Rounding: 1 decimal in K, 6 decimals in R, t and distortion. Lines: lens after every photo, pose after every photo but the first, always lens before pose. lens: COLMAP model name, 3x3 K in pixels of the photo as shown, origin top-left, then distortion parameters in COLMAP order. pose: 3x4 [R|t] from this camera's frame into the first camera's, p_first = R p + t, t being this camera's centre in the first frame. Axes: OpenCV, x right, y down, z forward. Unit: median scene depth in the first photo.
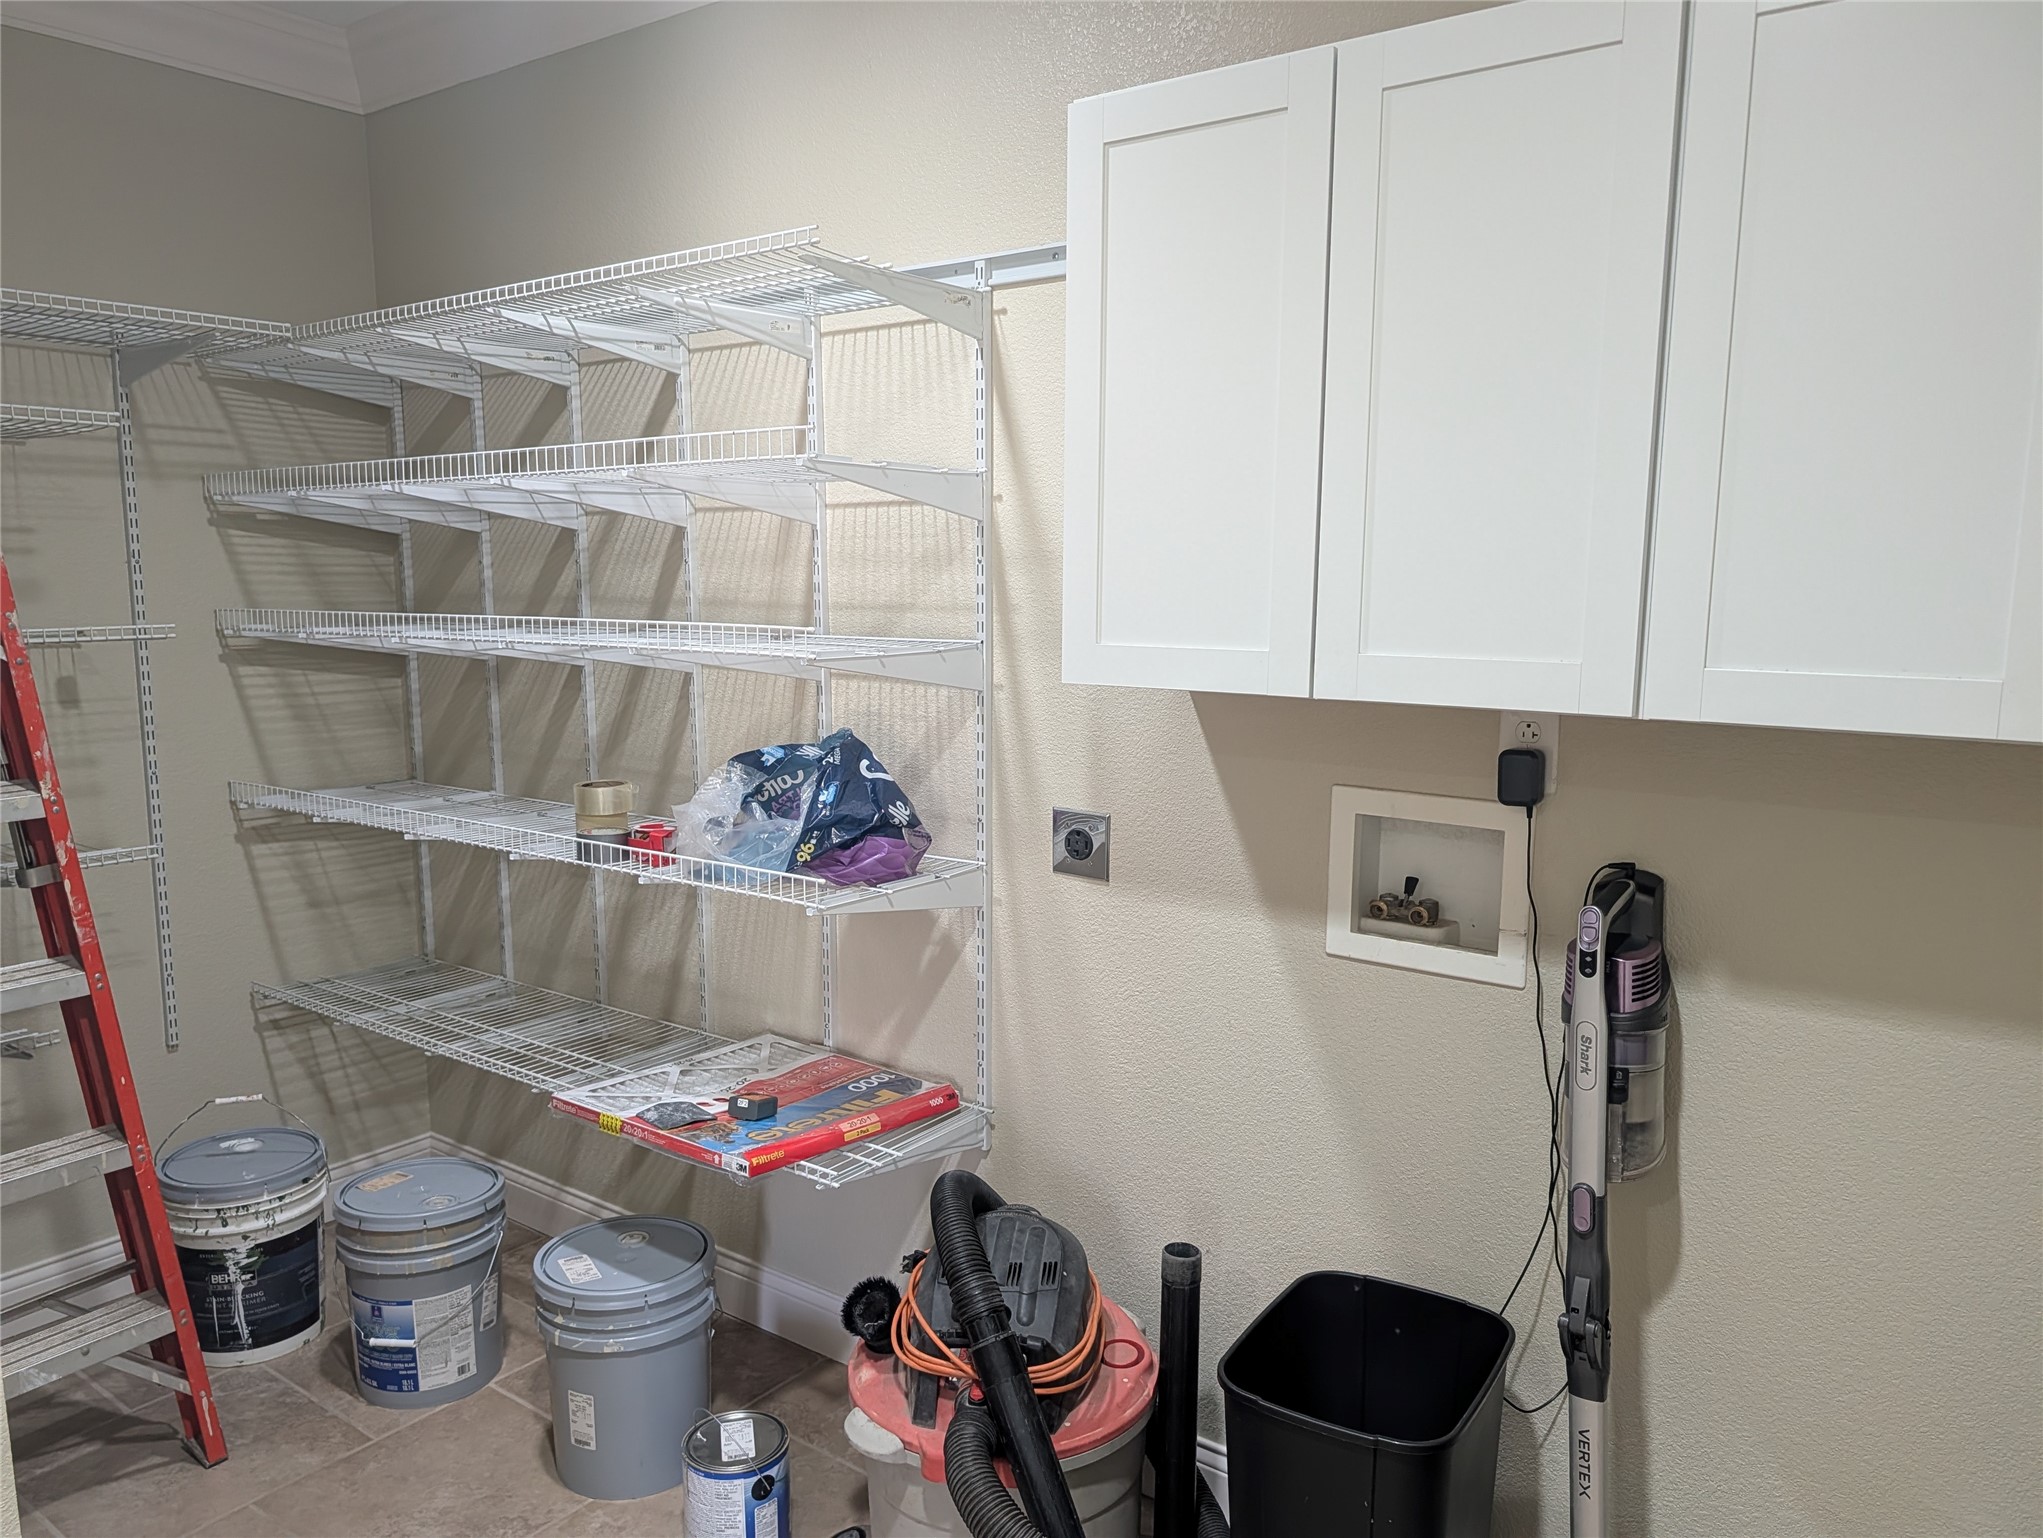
lens RADIAL K [[1452.0, 0, 1005.8], [0, 1452.0, 807.9], [0, 0, 1]] dist [0.048813, -0.036568]
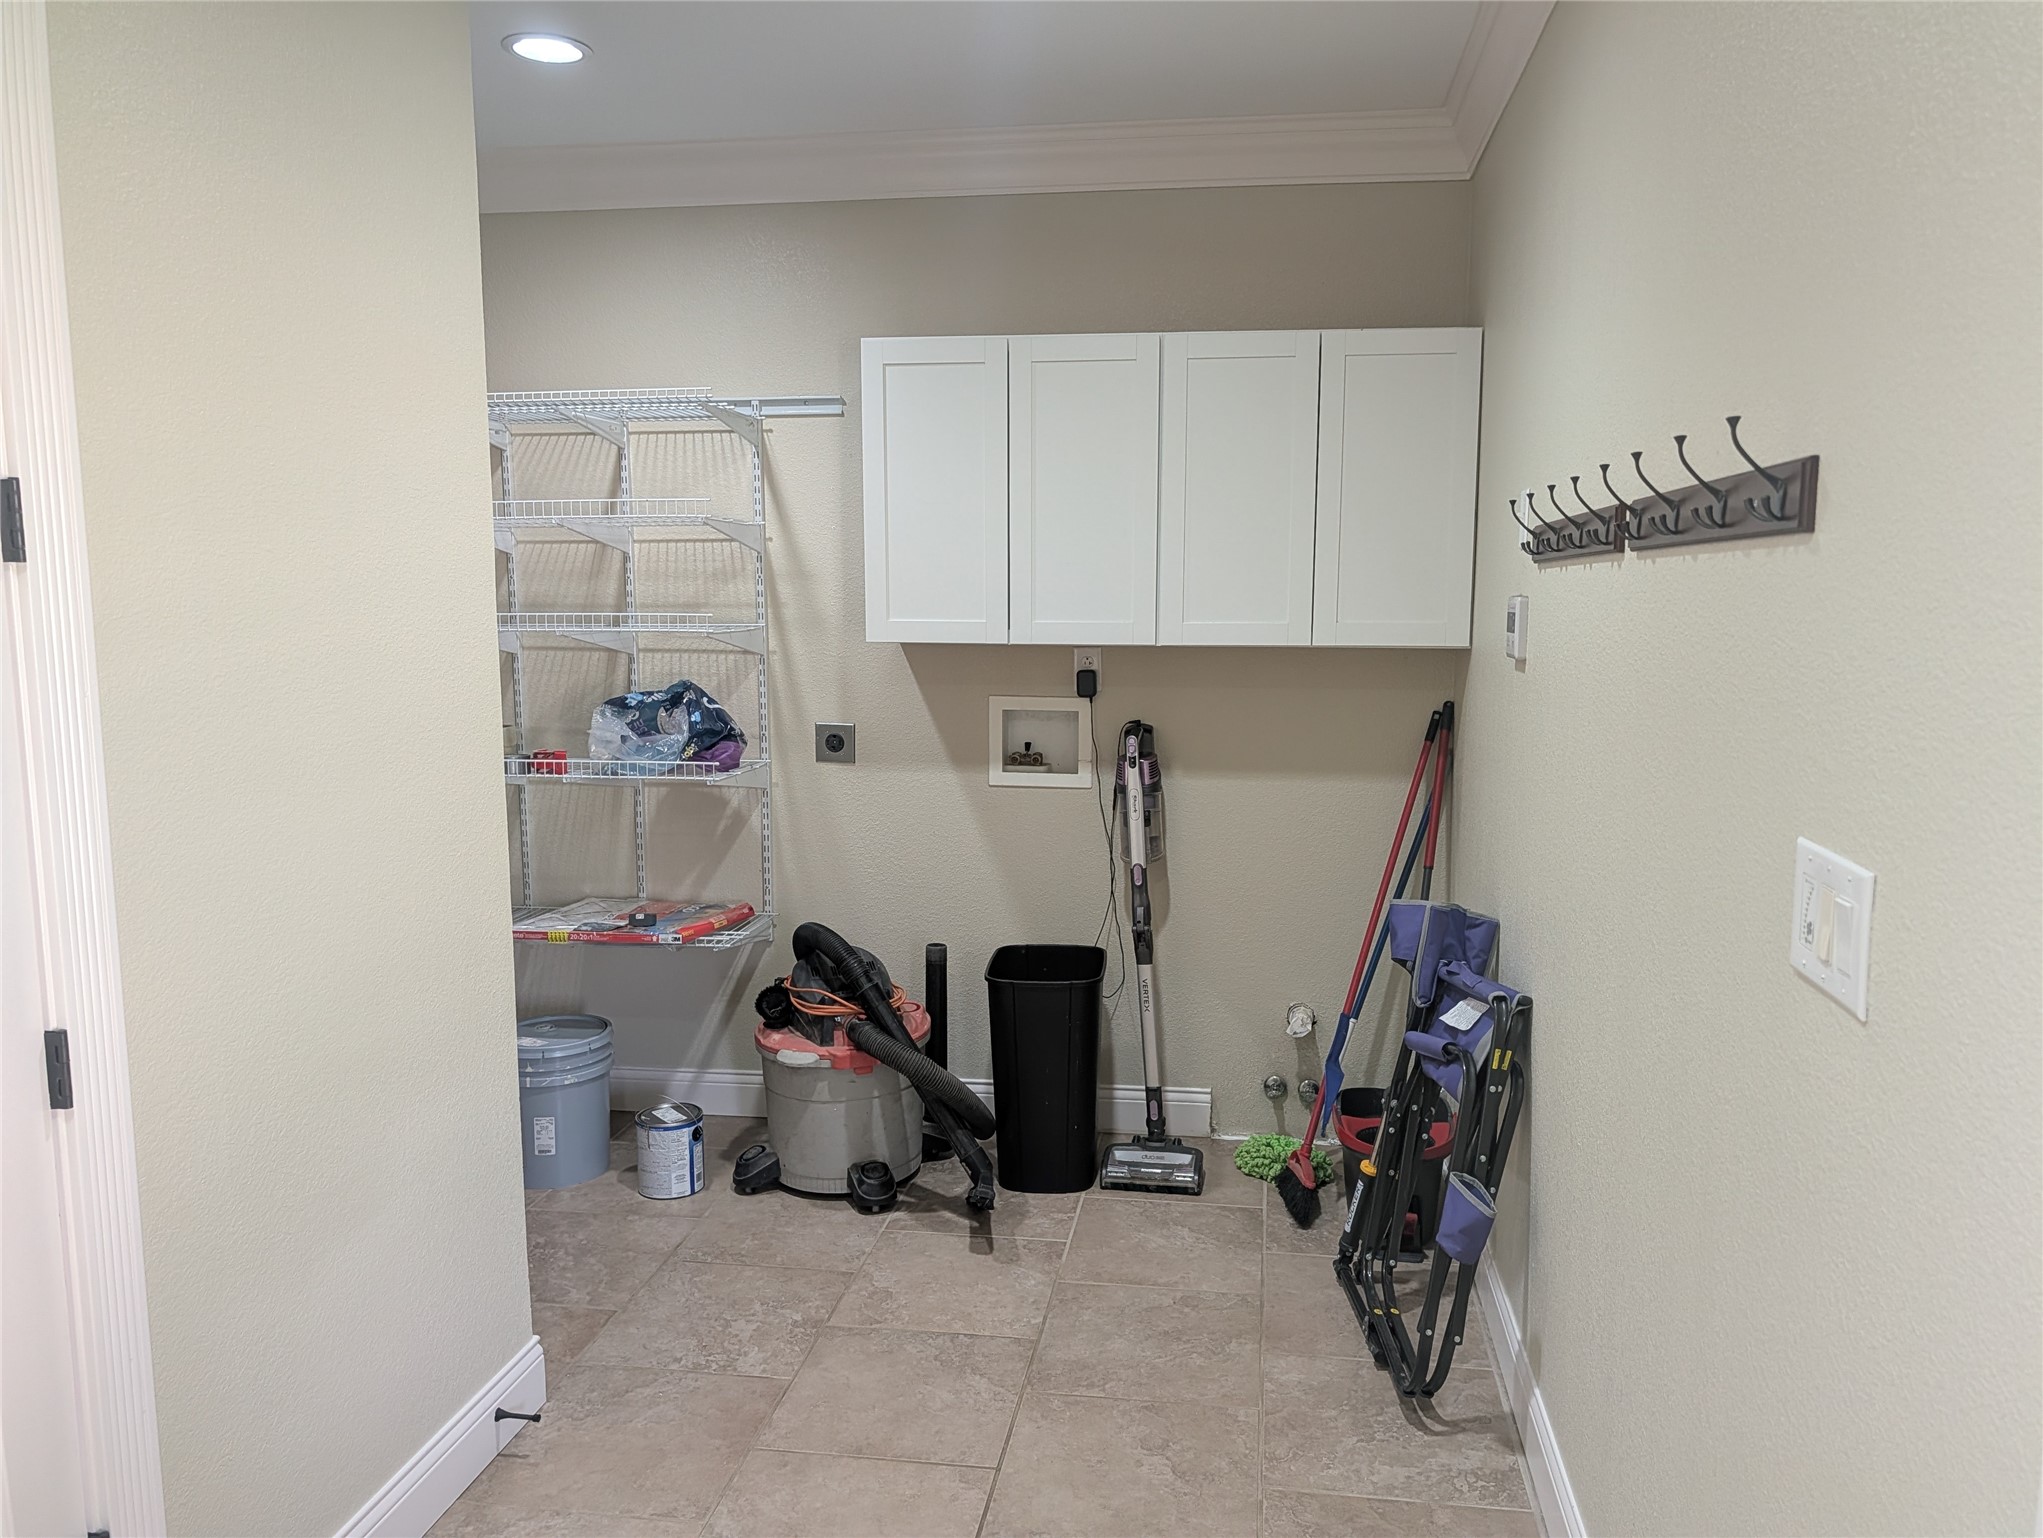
lens RADIAL K [[1452.0, 0, 1031.8], [0, 1452.0, 772.3], [0, 0, 1]] dist [0.048813, -0.036568]
pose [[0.884592, -0.057179, 0.462847, -0.539912], [0.075465, 0.996926, -0.021072, 0.114163], [-0.460219, 0.053569, 0.886188, -0.621036]]
